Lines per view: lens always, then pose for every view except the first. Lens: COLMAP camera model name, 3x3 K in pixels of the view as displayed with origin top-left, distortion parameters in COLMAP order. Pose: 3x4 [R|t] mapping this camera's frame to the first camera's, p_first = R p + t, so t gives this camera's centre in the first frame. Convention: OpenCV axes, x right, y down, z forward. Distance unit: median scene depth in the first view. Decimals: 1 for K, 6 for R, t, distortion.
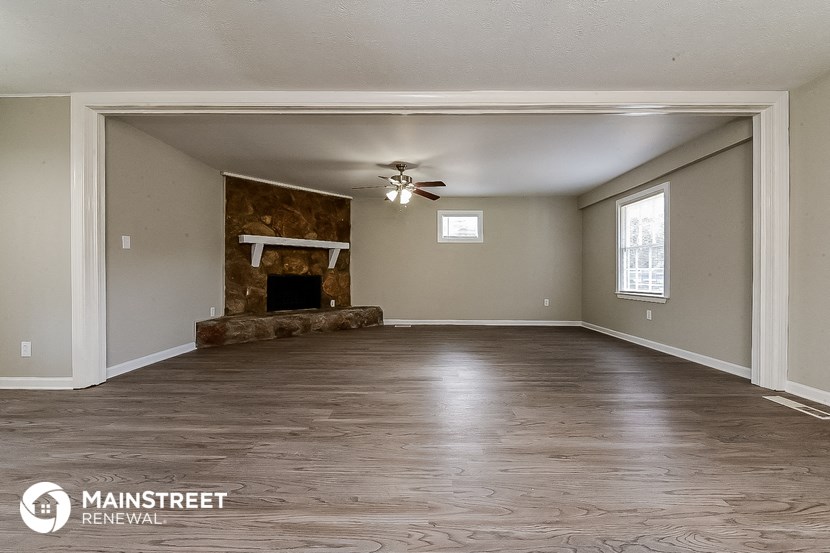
lens RADIAL K [[335.7, 0, 411.1], [0, 335.7, 274.9], [0, 0, 1]] dist [-0.012033, -0.000260]
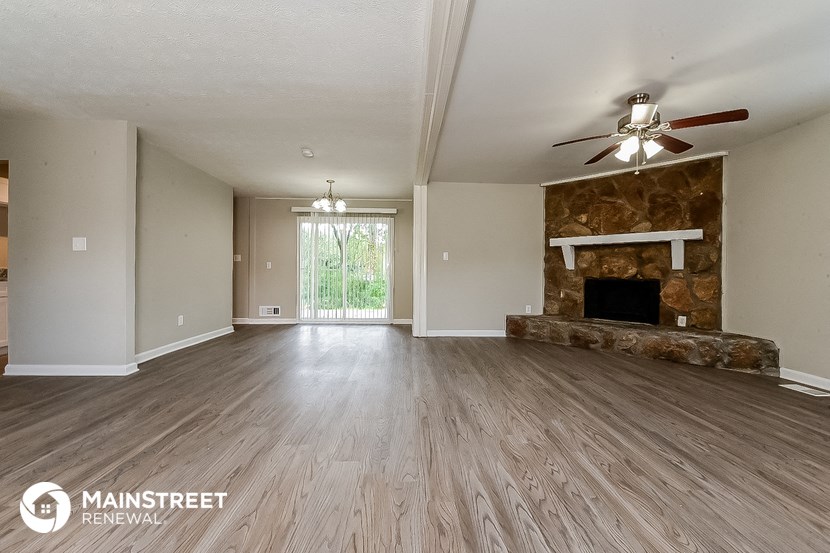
lens RADIAL K [[335.7, 0, 418.9], [0, 335.7, 276.5], [0, 0, 1]] dist [-0.012033, -0.000260]
pose [[0.040527, 0.005930, -0.999161, 0.465626], [-0.010620, 0.999928, 0.005504, -0.003762], [0.999122, 0.010388, 0.040587, 0.492632]]
